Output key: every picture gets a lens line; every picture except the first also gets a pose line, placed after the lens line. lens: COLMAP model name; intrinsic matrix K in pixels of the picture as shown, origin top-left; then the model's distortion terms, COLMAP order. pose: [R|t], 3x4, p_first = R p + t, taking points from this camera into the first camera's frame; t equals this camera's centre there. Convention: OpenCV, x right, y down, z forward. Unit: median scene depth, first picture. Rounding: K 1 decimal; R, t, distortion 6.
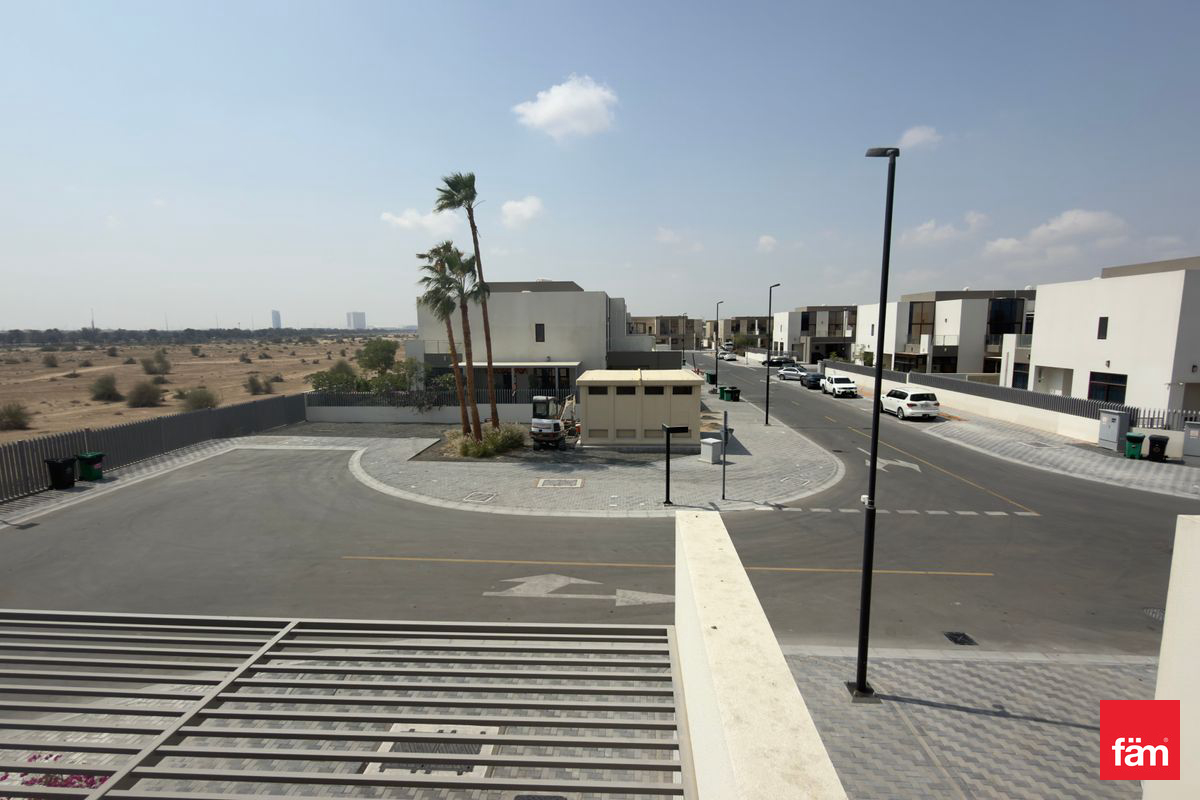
lens RADIAL K [[569.0, 0, 602.6], [0, 569.0, 402.7], [0, 0, 1]] dist [0.000828, 0.000644]
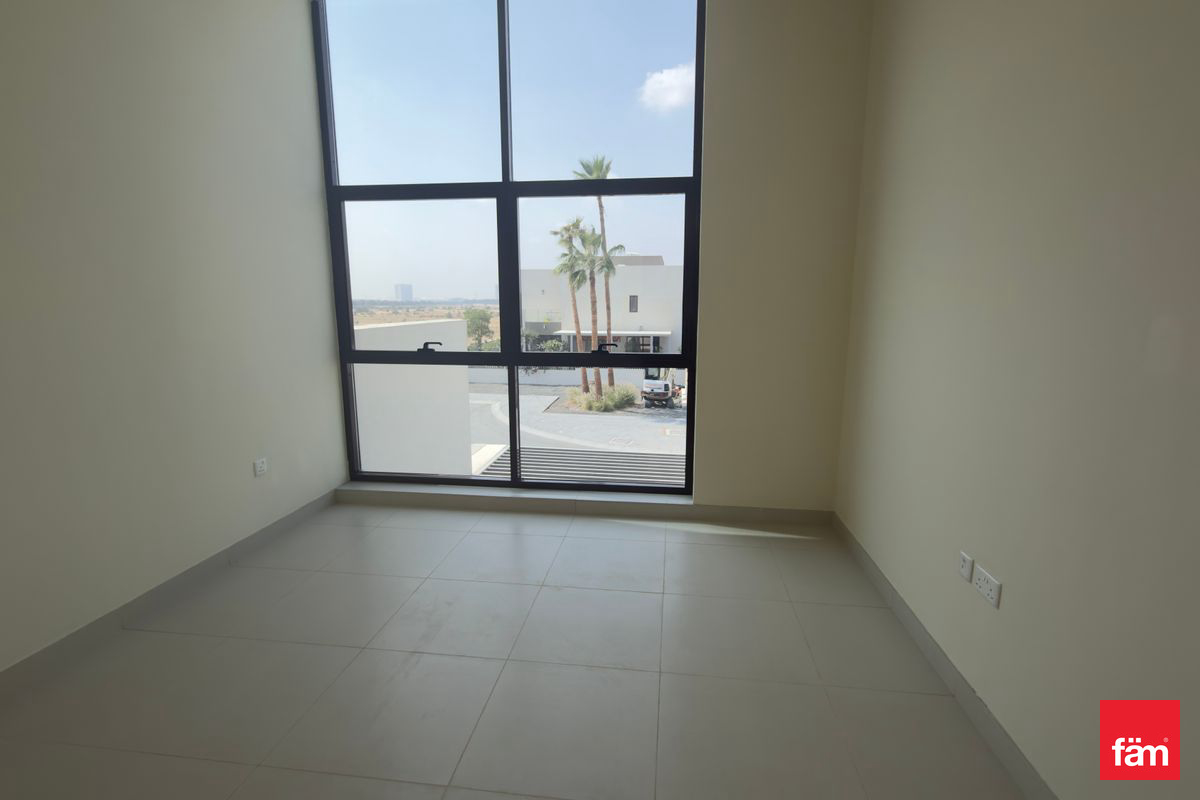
lens RADIAL K [[569.0, 0, 604.7], [0, 569.0, 404.9], [0, 0, 1]] dist [0.000828, 0.000644]
pose [[0.997594, 0.022454, -0.065590, -0.126235], [-0.019286, 0.998635, 0.048533, 0.024616], [0.066591, -0.047151, 0.996666, -0.125965]]
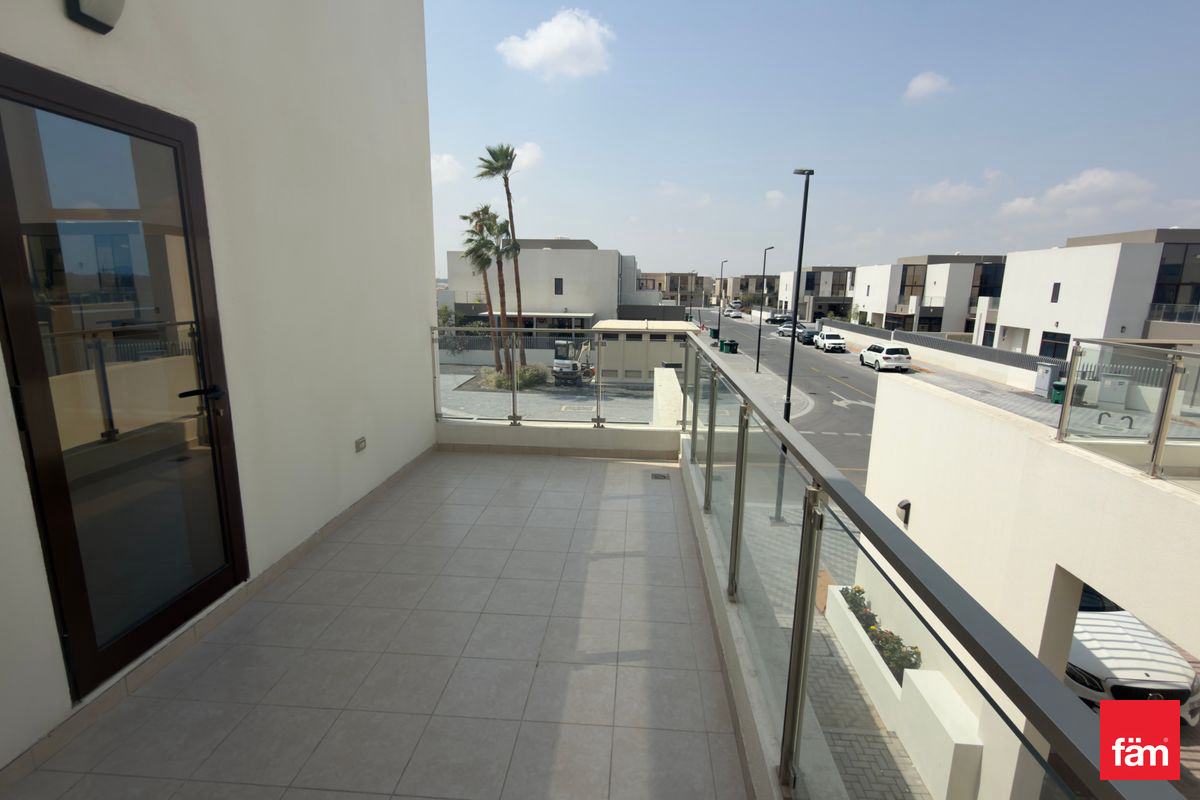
lens RADIAL K [[569.0, 0, 598.1], [0, 569.0, 408.6], [0, 0, 1]] dist [0.000828, 0.000644]
pose [[0.999460, 0.025870, -0.020241, -0.005985], [-0.024034, 0.995987, 0.086214, 0.025400], [0.022390, -0.085681, 0.996071, -0.185188]]
